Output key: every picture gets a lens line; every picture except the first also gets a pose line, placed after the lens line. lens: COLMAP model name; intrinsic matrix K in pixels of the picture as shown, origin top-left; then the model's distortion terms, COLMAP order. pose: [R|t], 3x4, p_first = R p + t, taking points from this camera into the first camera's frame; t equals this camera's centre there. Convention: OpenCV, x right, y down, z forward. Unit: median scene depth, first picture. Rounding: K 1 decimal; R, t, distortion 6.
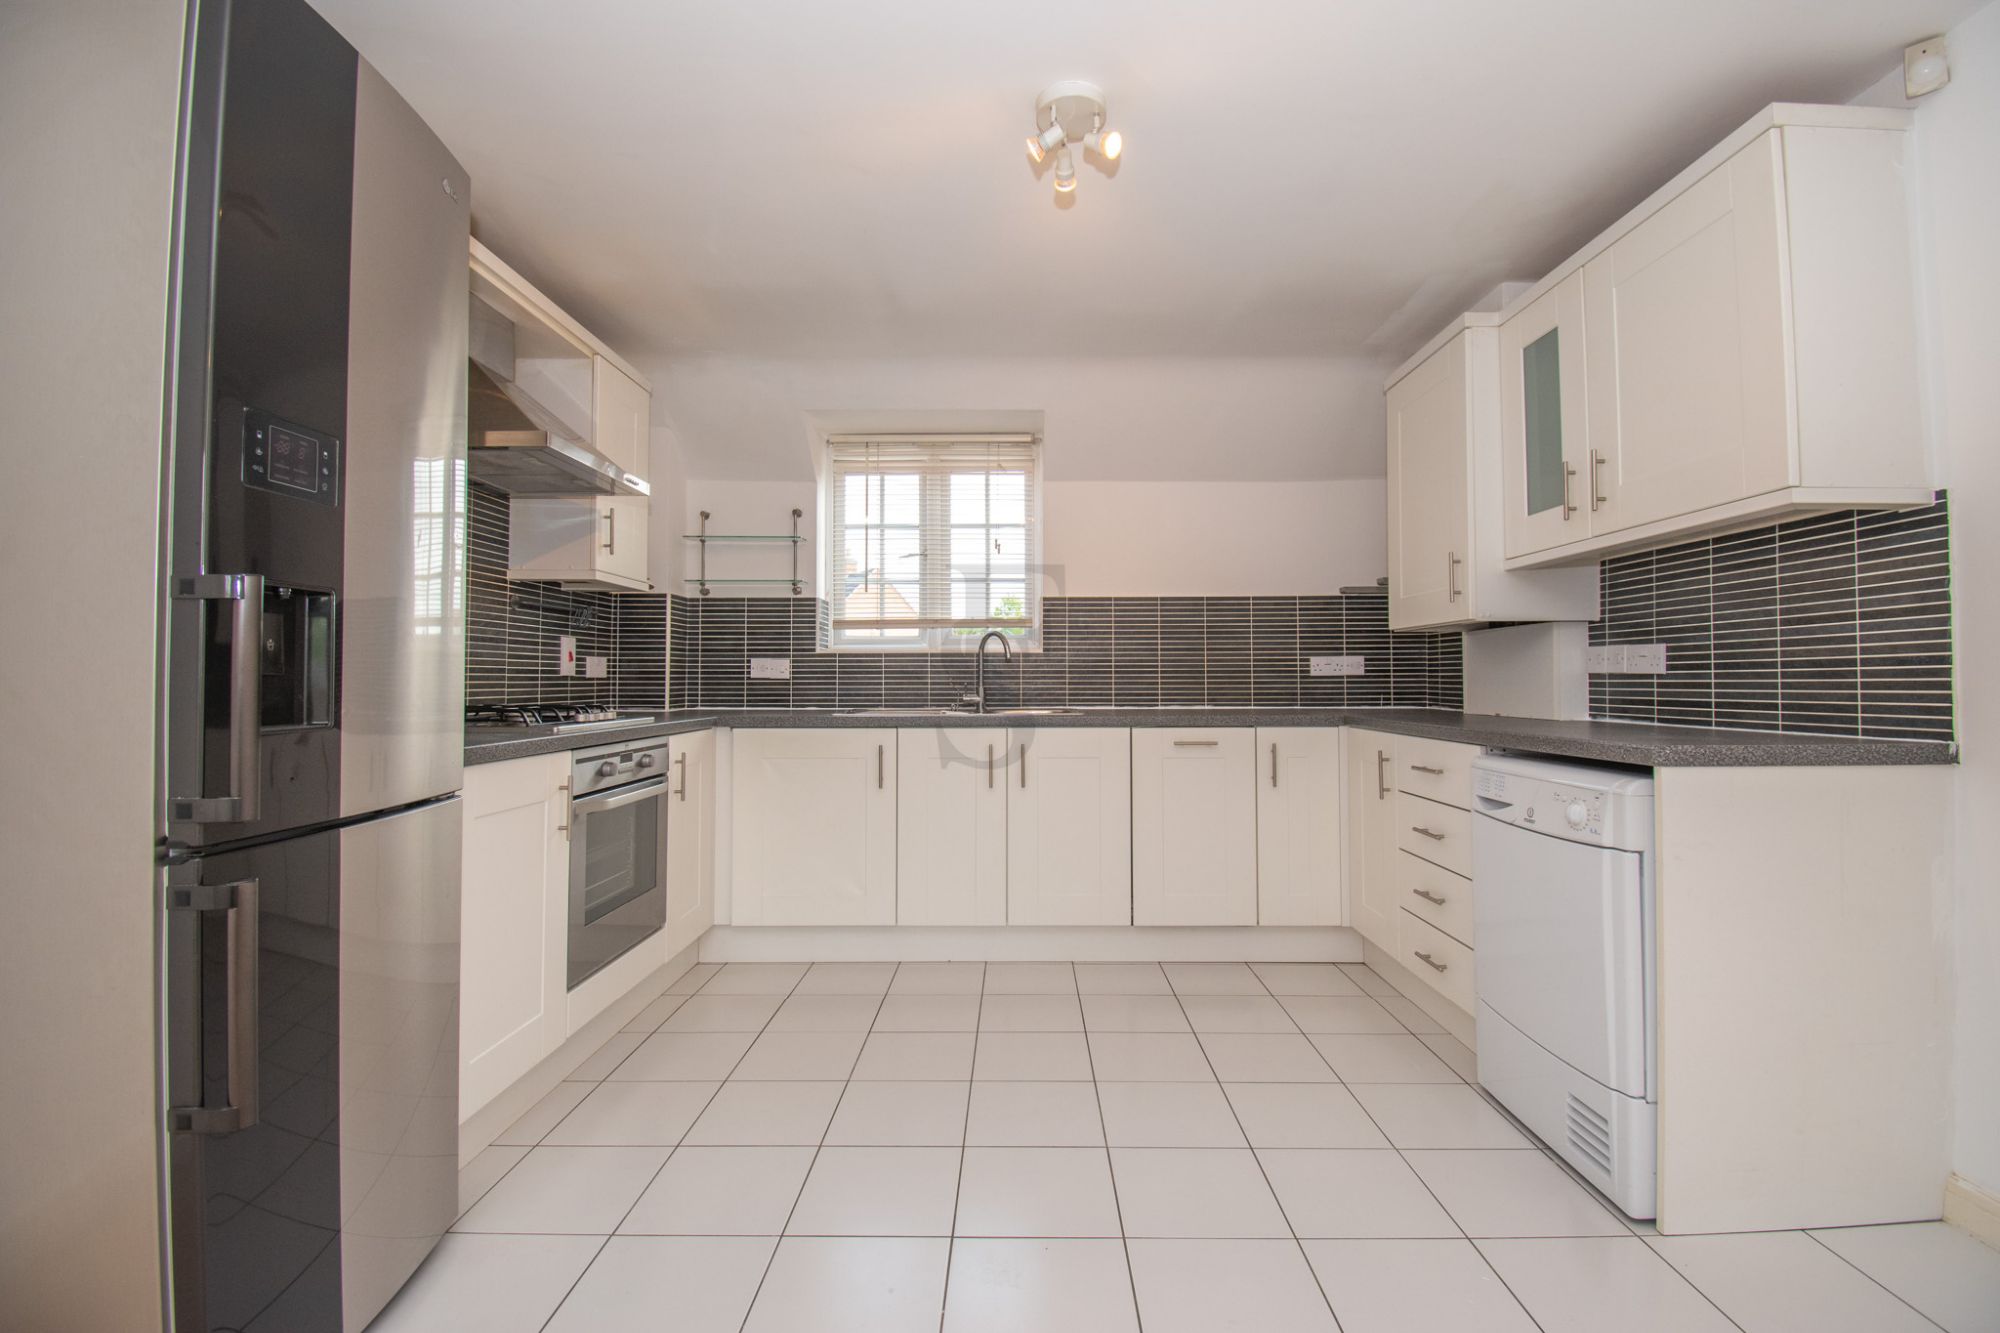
lens RADIAL K [[883.0, 0, 1012.9], [0, 883.0, 657.5], [0, 0, 1]] dist [-0.016191, -0.002265]
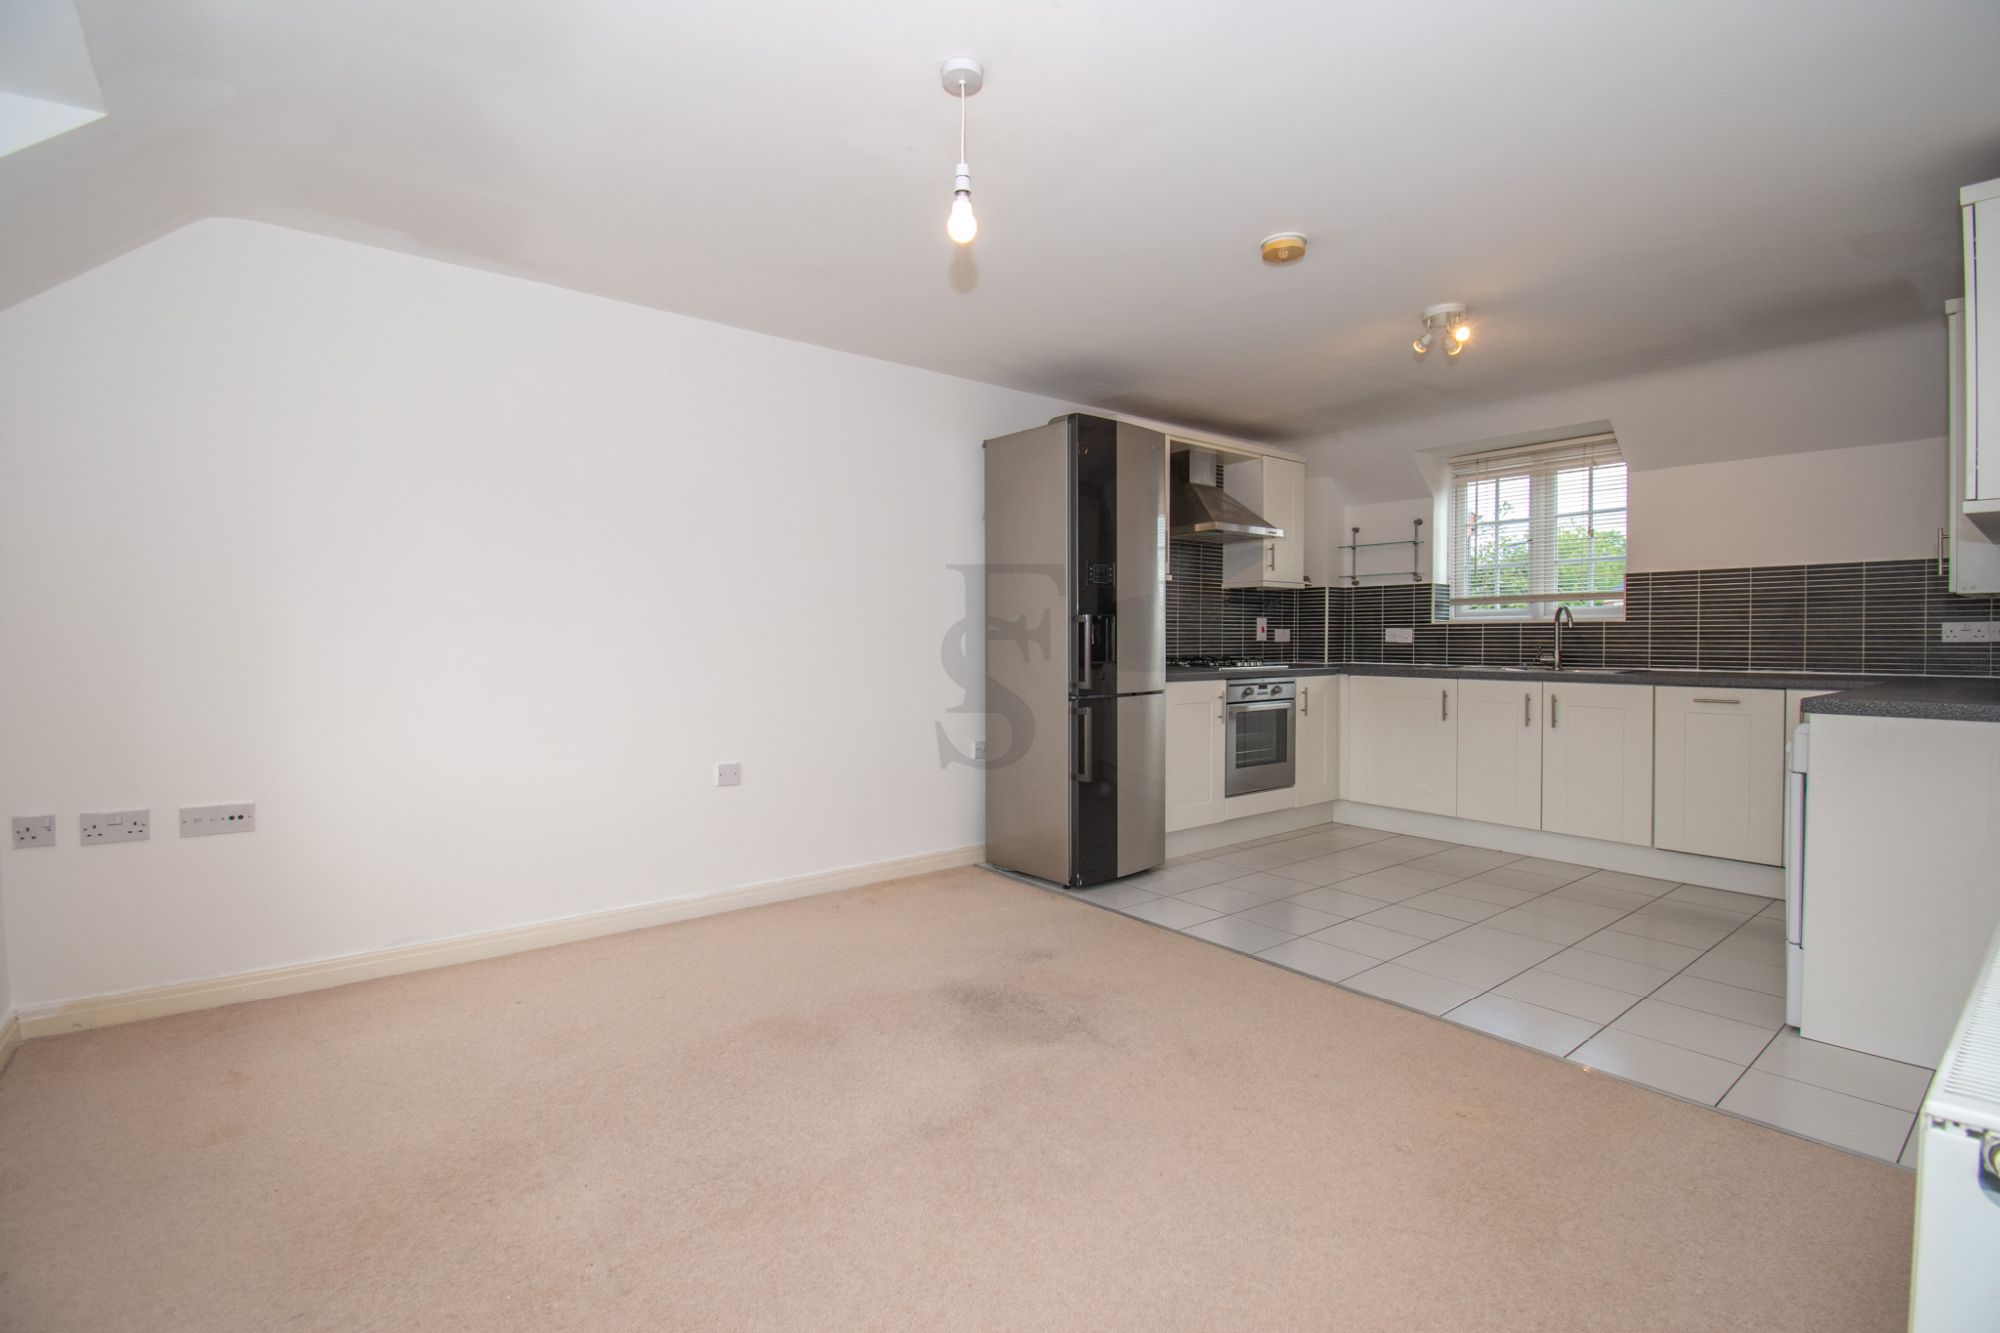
lens RADIAL K [[883.0, 0, 1000.3], [0, 883.0, 657.7], [0, 0, 1]] dist [-0.016191, -0.002265]
pose [[0.621771, 0.017632, -0.783001, 0.479663], [0.020416, 0.999042, 0.038709, -0.021483], [0.782933, -0.040054, 0.620815, -0.418188]]
